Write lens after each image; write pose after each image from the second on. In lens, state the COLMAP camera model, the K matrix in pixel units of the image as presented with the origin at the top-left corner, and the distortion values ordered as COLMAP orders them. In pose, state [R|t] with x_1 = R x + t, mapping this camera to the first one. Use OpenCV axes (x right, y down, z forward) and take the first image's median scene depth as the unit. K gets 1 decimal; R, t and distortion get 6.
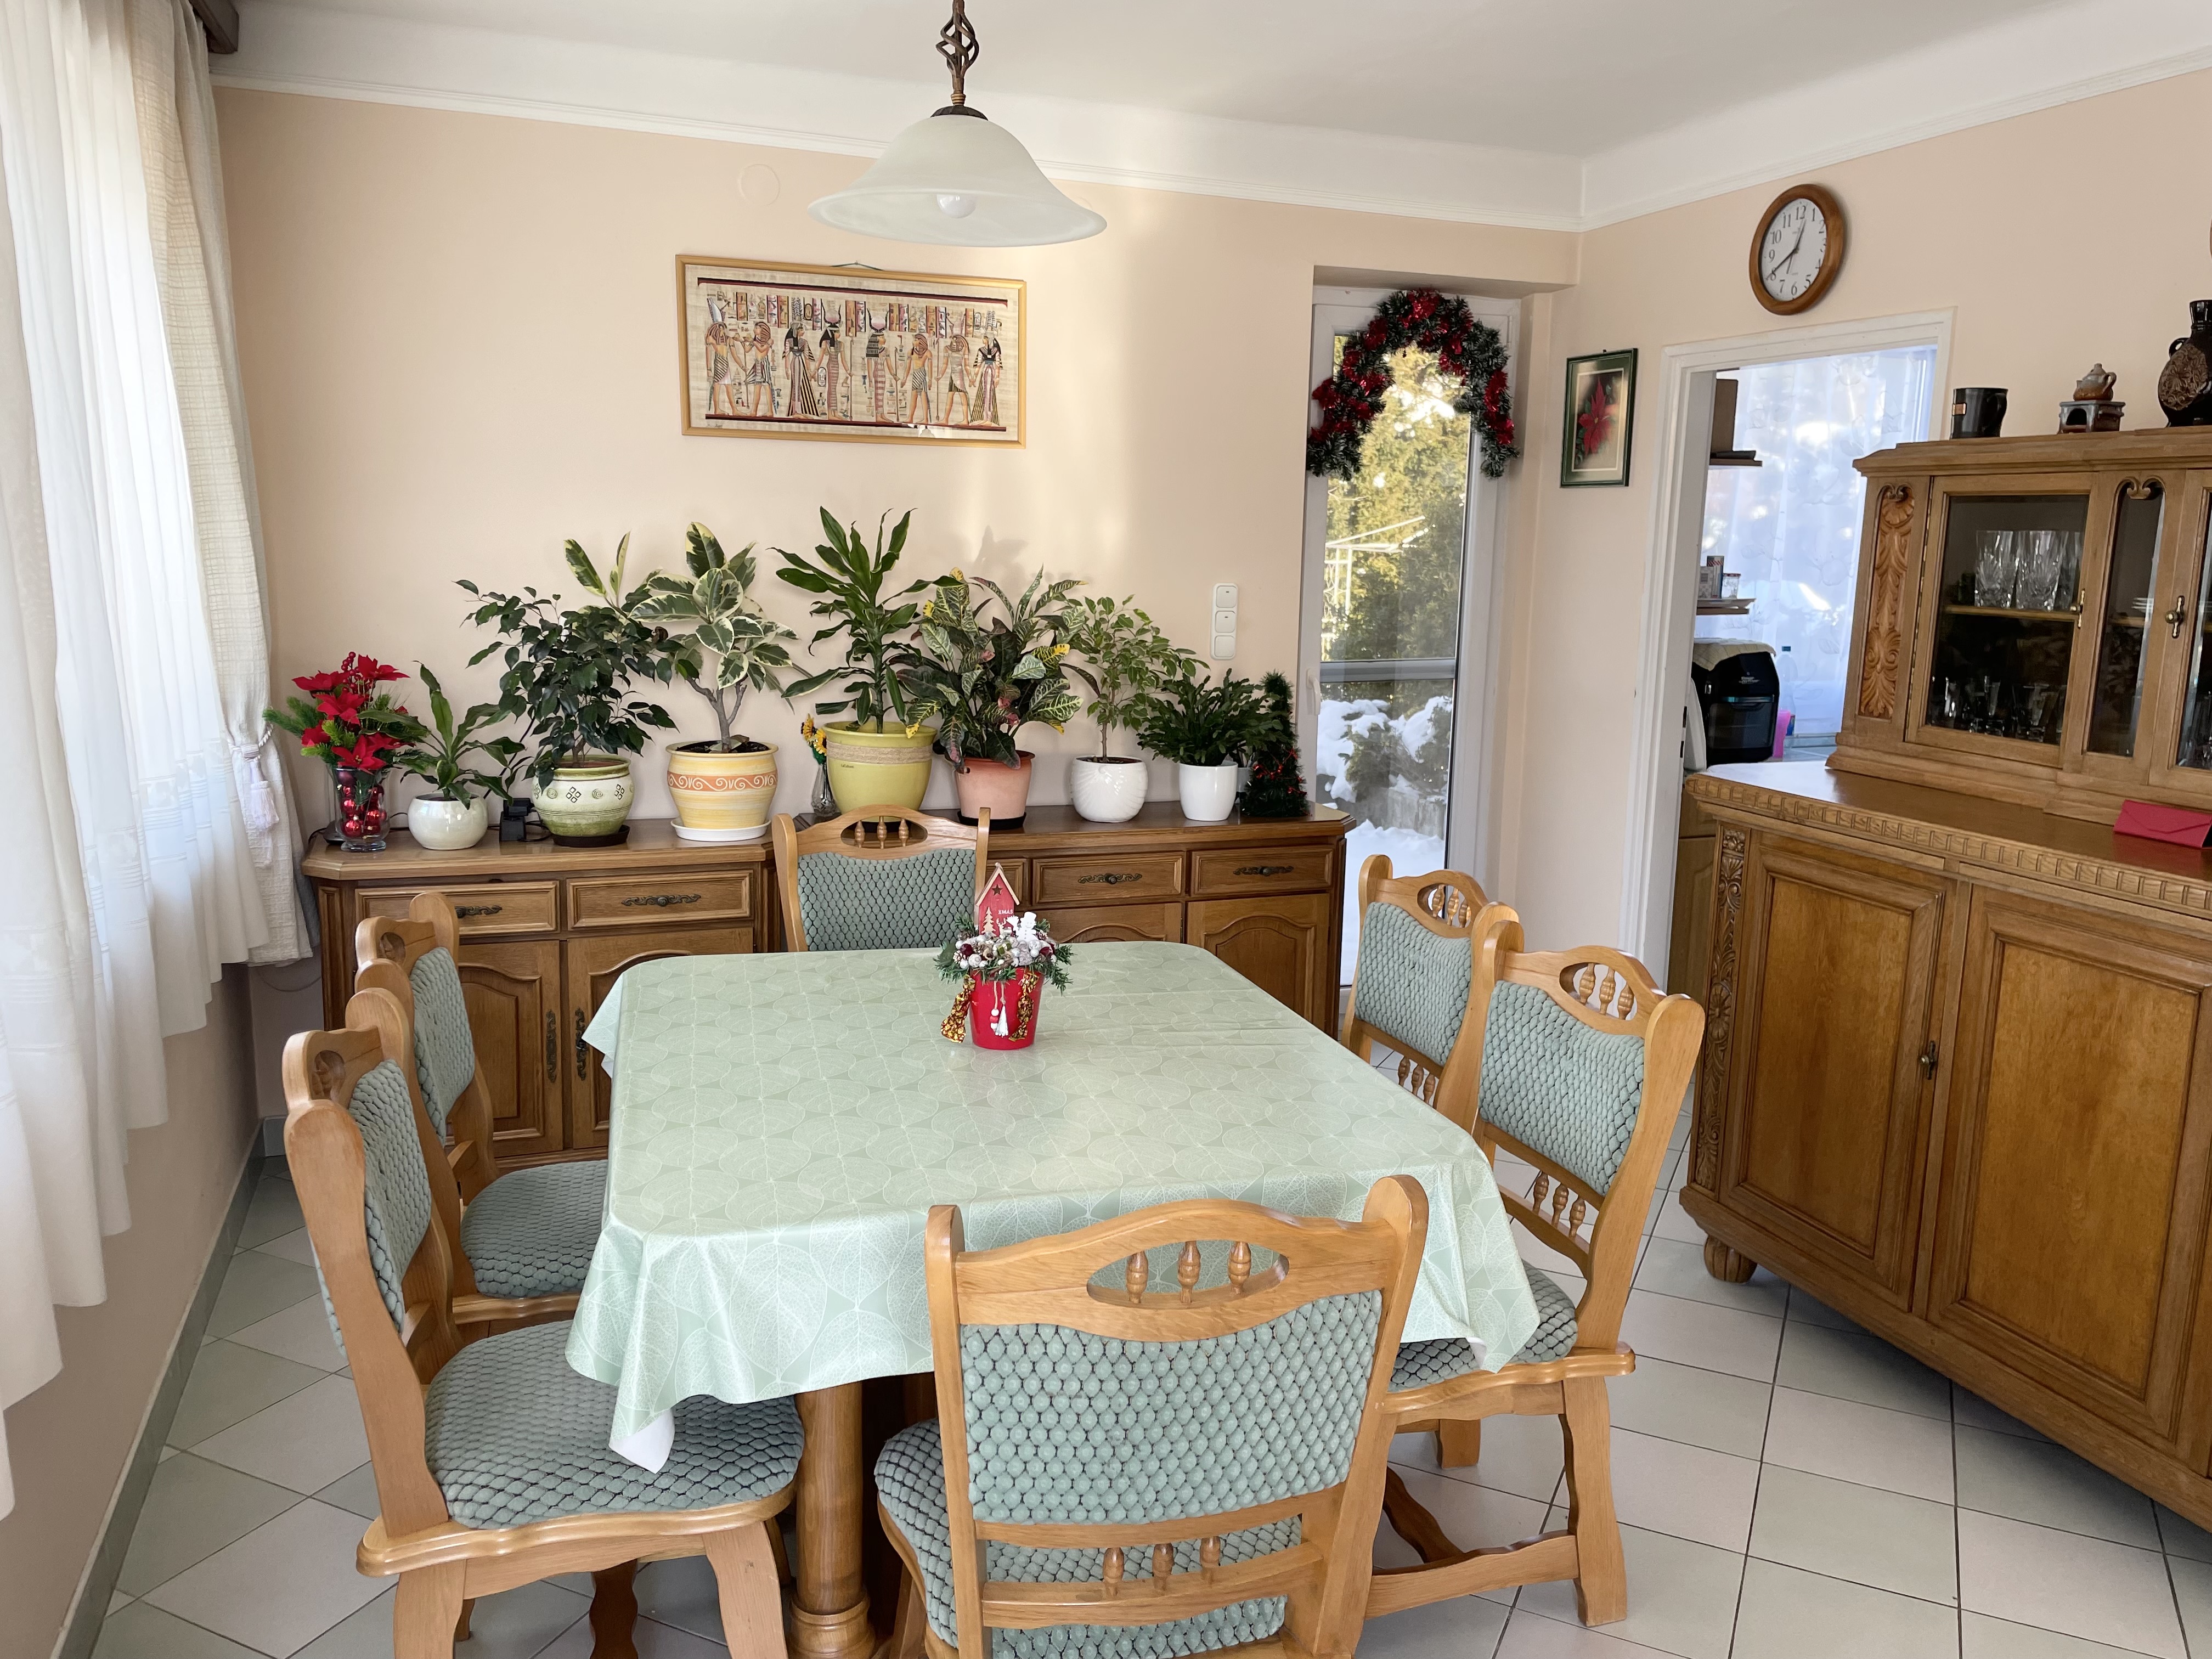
lens RADIAL K [[1651.3, 0, 1104.9], [0, 1651.3, 840.1], [0, 0, 1]] dist [0.054939, 0.001533]
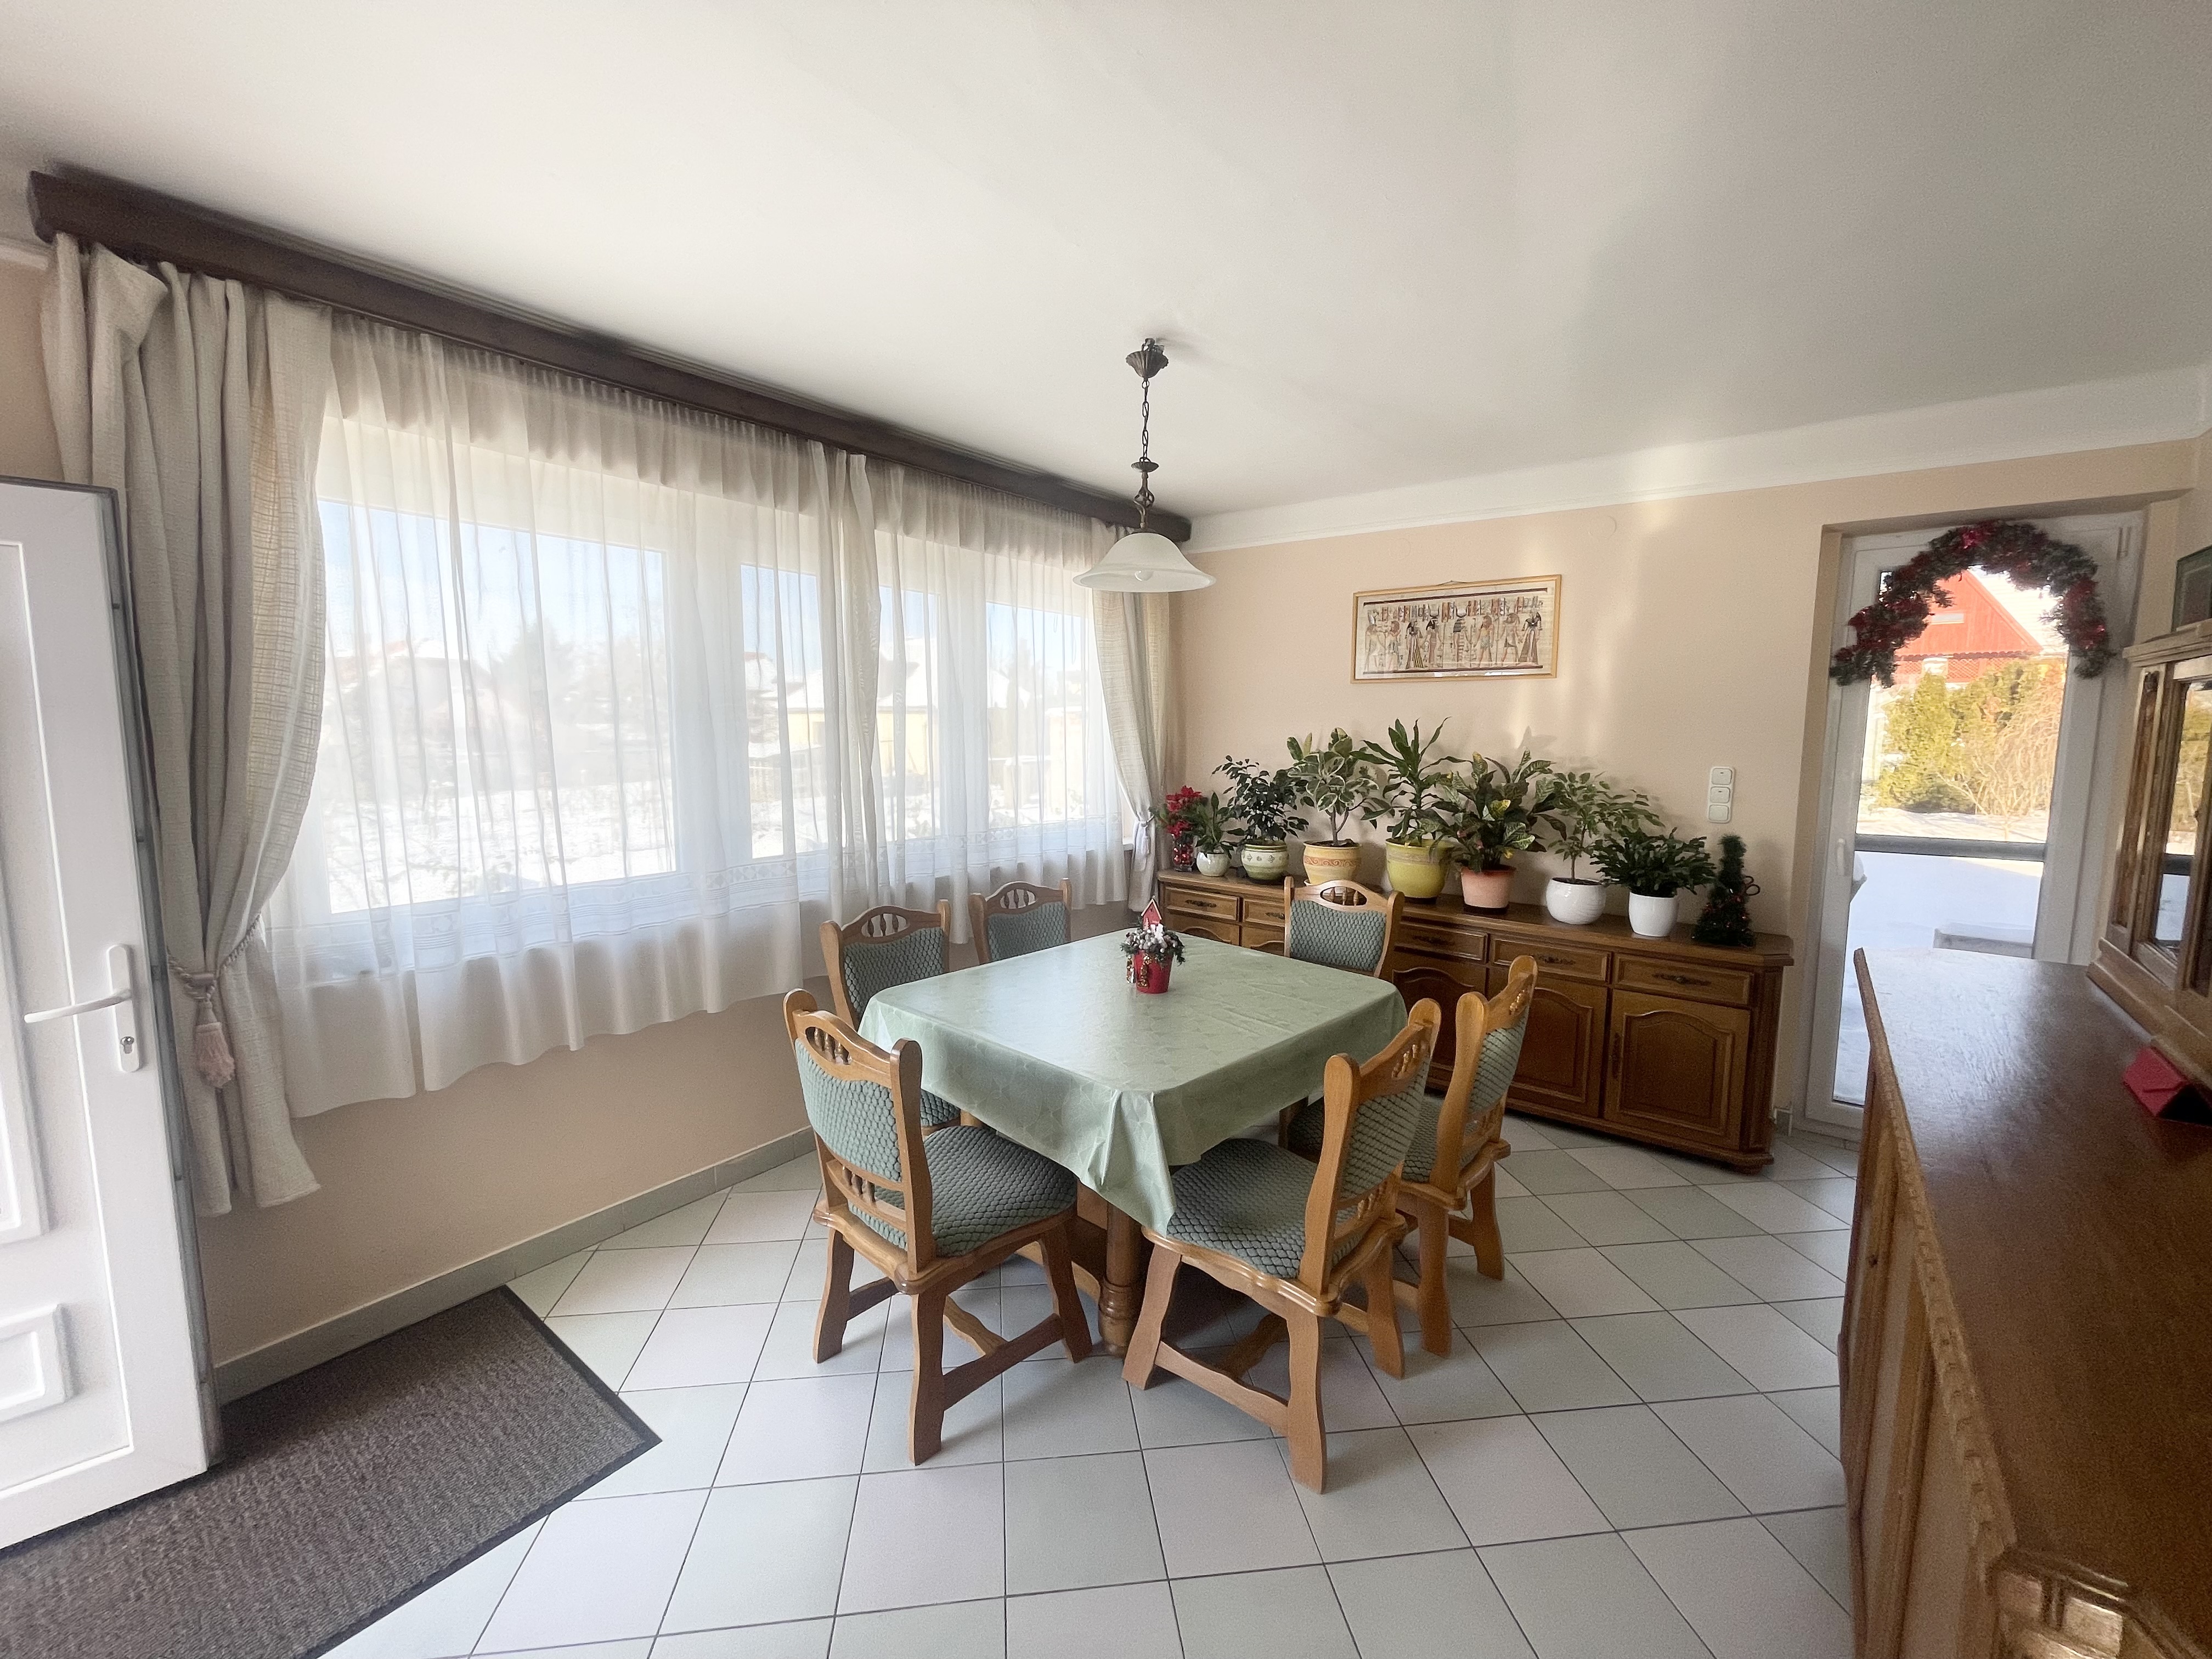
lens RADIAL K [[892.2, 0, 1104.3], [0, 892.2, 816.6], [0, 0, 1]] dist [-0.001485, 0.000296]
pose [[0.535038, 0.073785, -0.841600, 0.454375], [-0.150401, 0.988585, -0.008945, -0.035838], [0.831333, 0.131363, 0.540028, 0.211703]]
